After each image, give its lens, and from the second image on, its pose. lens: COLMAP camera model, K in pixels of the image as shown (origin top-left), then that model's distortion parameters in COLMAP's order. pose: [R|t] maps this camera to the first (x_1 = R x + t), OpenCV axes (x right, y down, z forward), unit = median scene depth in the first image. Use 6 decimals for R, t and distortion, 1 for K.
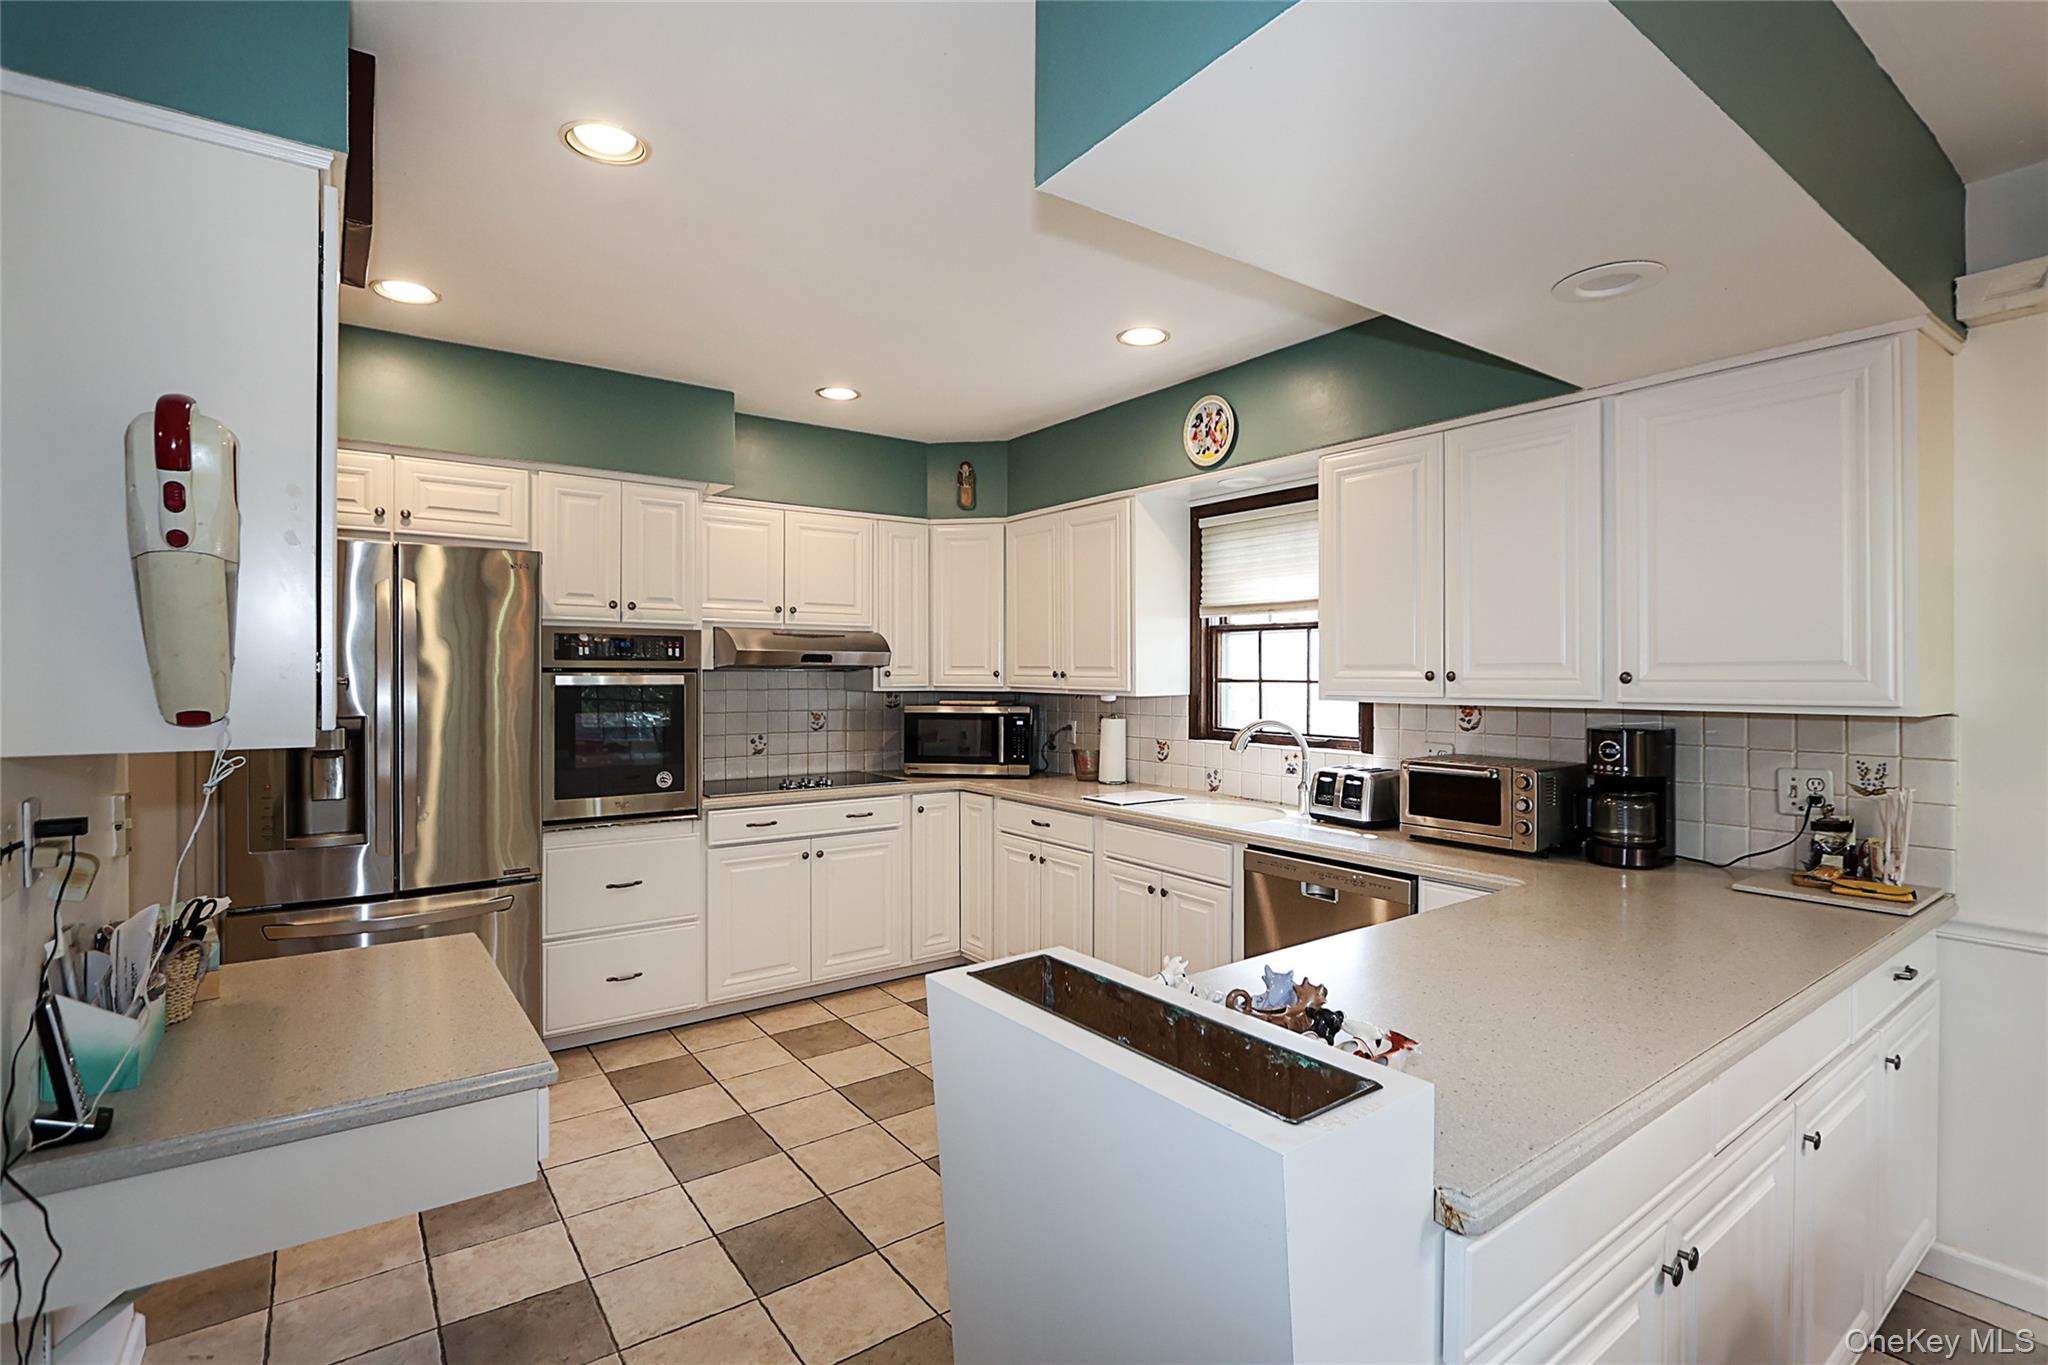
lens RADIAL K [[957.6, 0, 1057.1], [0, 957.6, 671.9], [0, 0, 1]] dist [-0.010772, -0.000335]
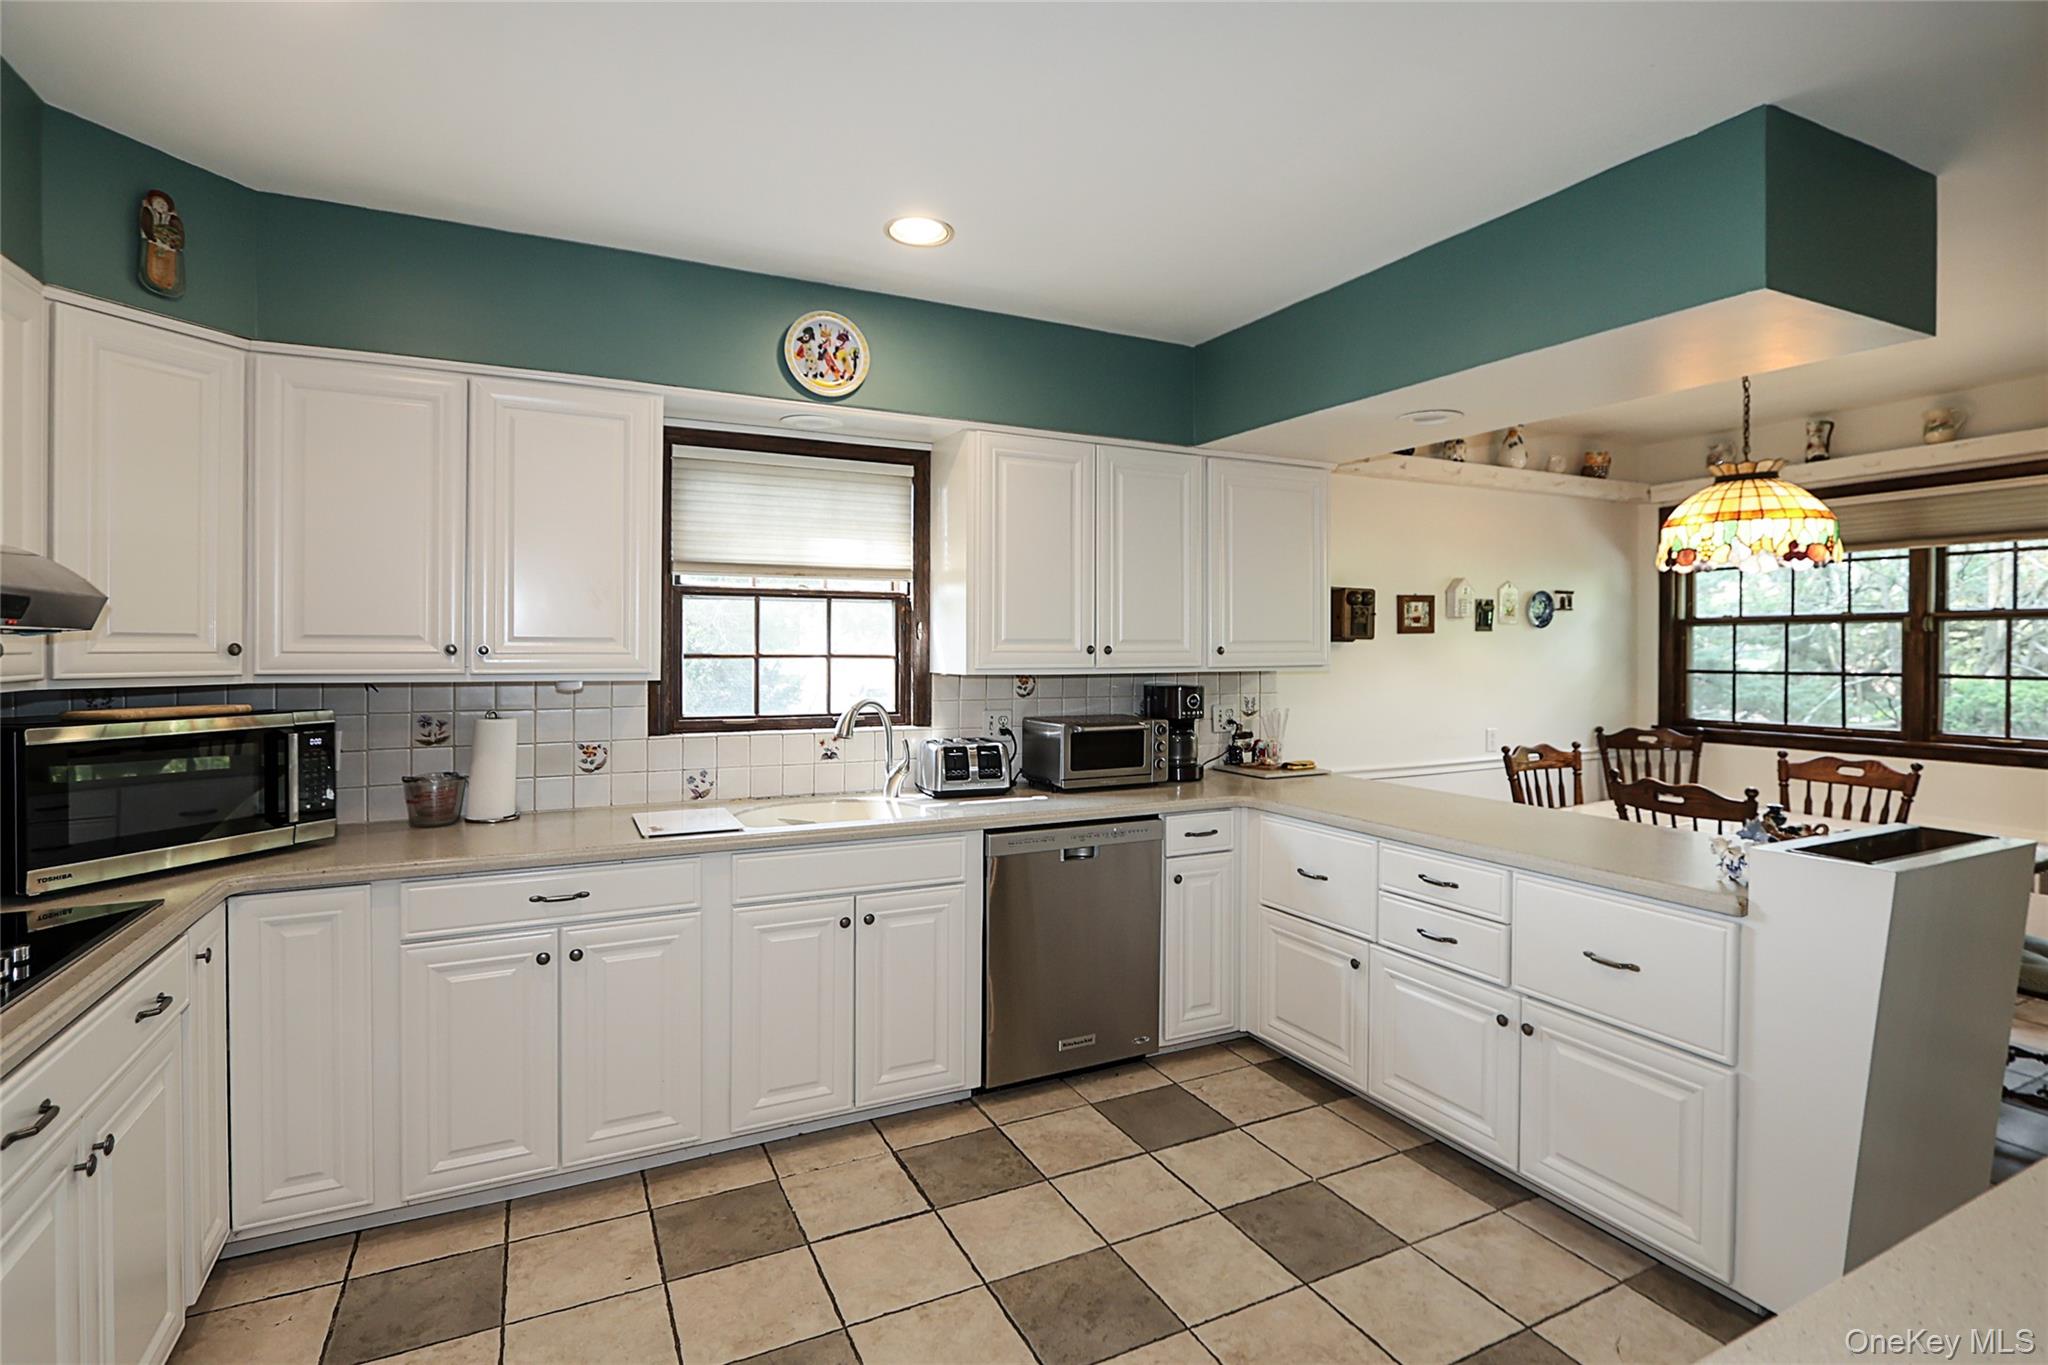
lens RADIAL K [[924.3, 0, 969.6], [0, 924.3, 647.4], [0, 0, 1]] dist [-0.014064, -0.000124]
pose [[0.223677, -0.002477, 0.974660, -0.548087], [-0.001848, 0.999994, 0.002965, -0.001273], [-0.974662, -0.002464, 0.223671, 0.650594]]
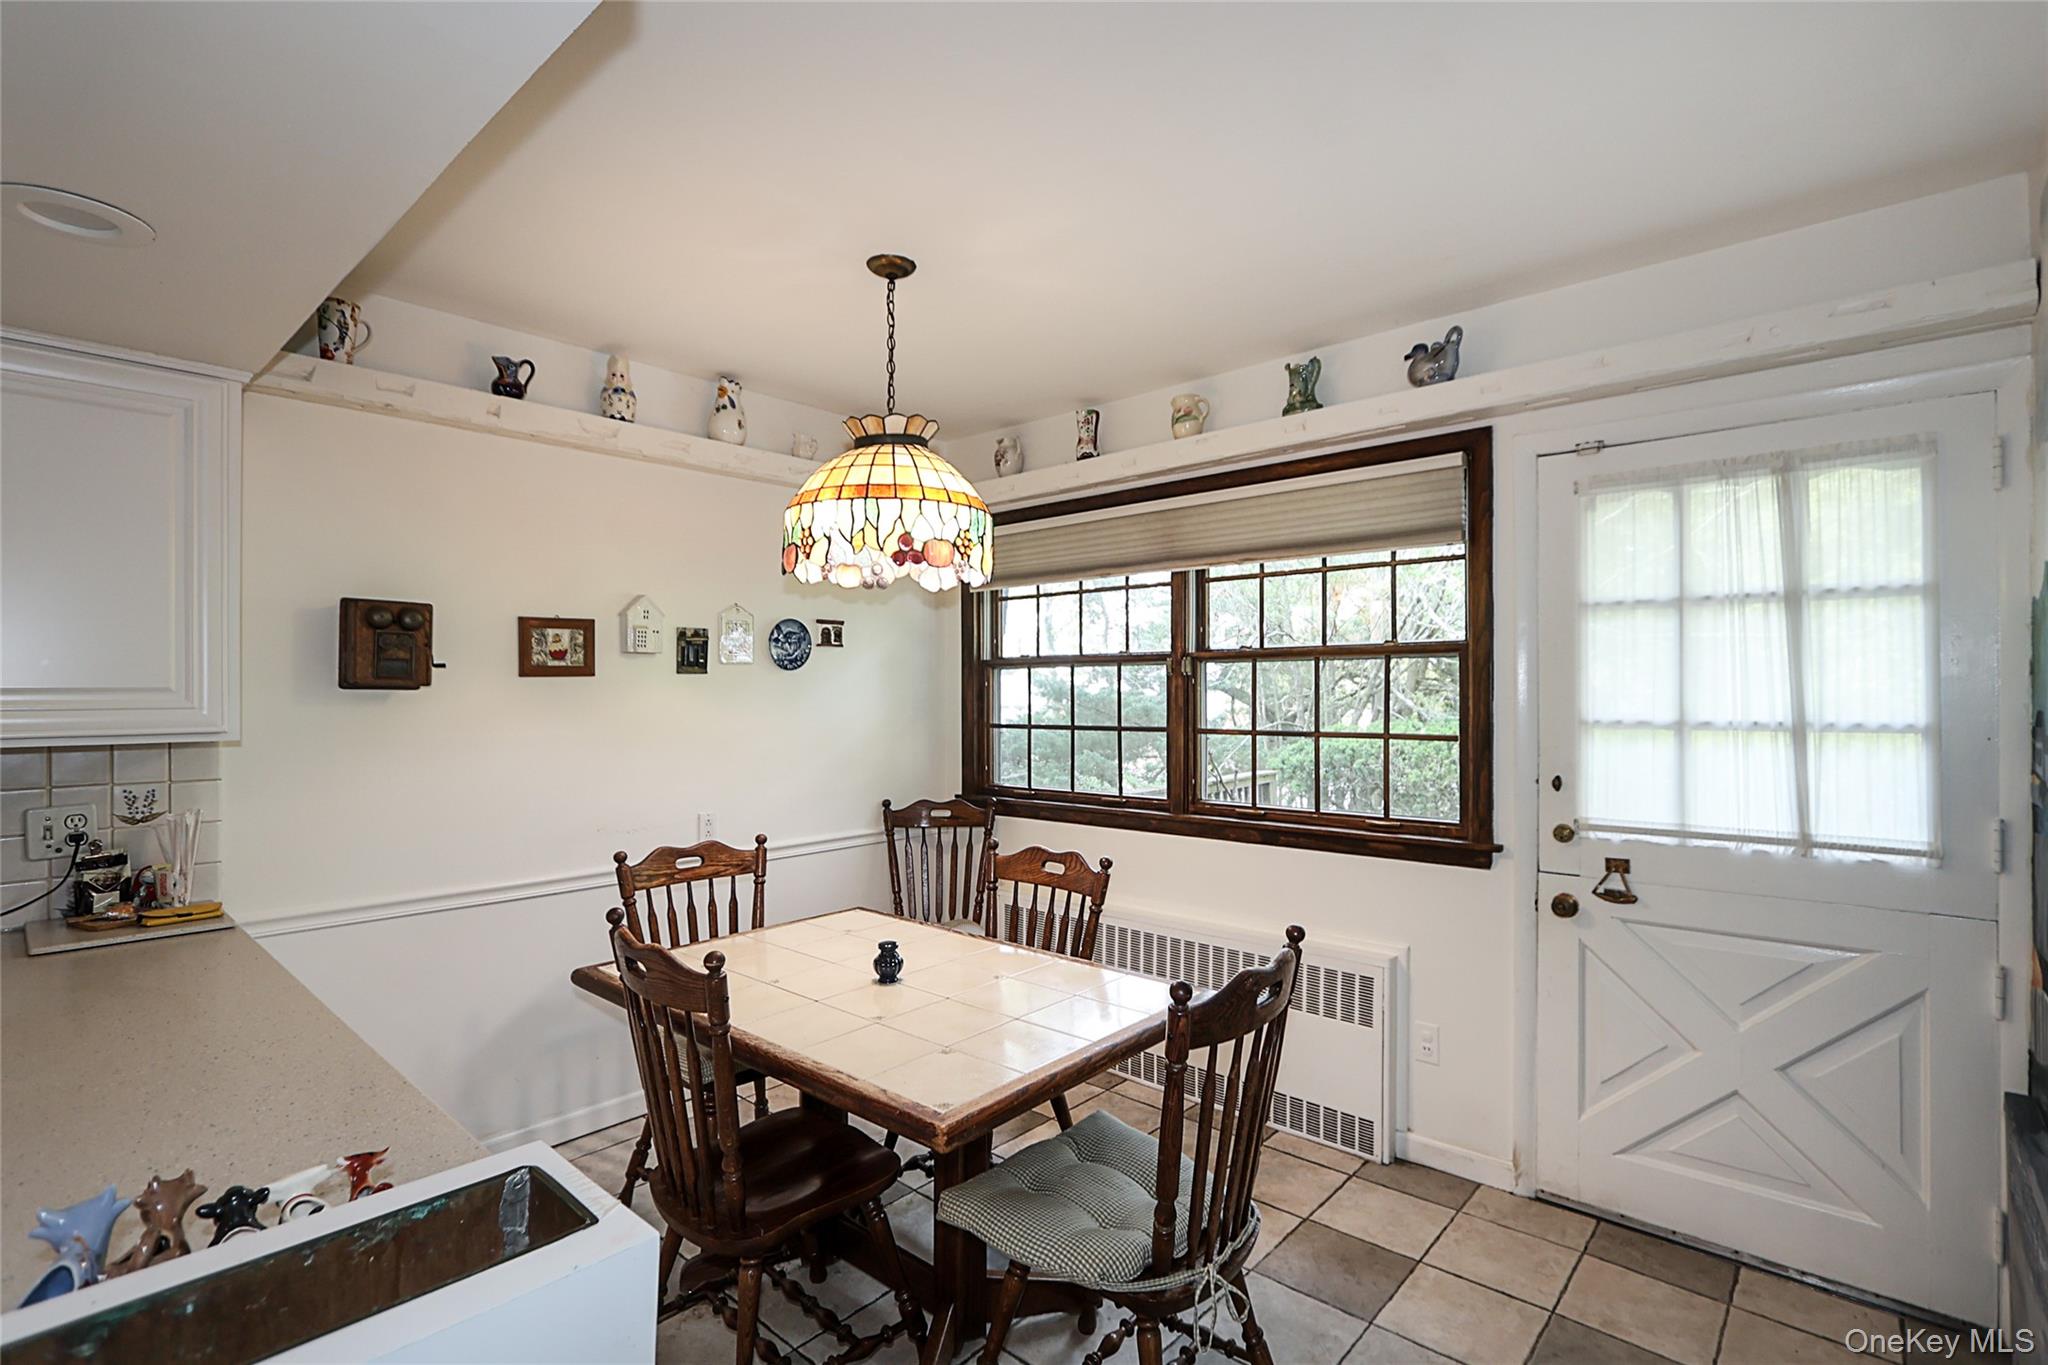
lens RADIAL K [[953.7, 0, 977.7], [0, 953.7, 680.3], [0, 0, 1]] dist [-0.005356, -0.000178]
pose [[-0.156146, 0.011690, 0.987665, -0.142123], [0.000504, 0.999931, -0.011755, -0.003769], [-0.987734, -0.001337, -0.156141, 0.164011]]
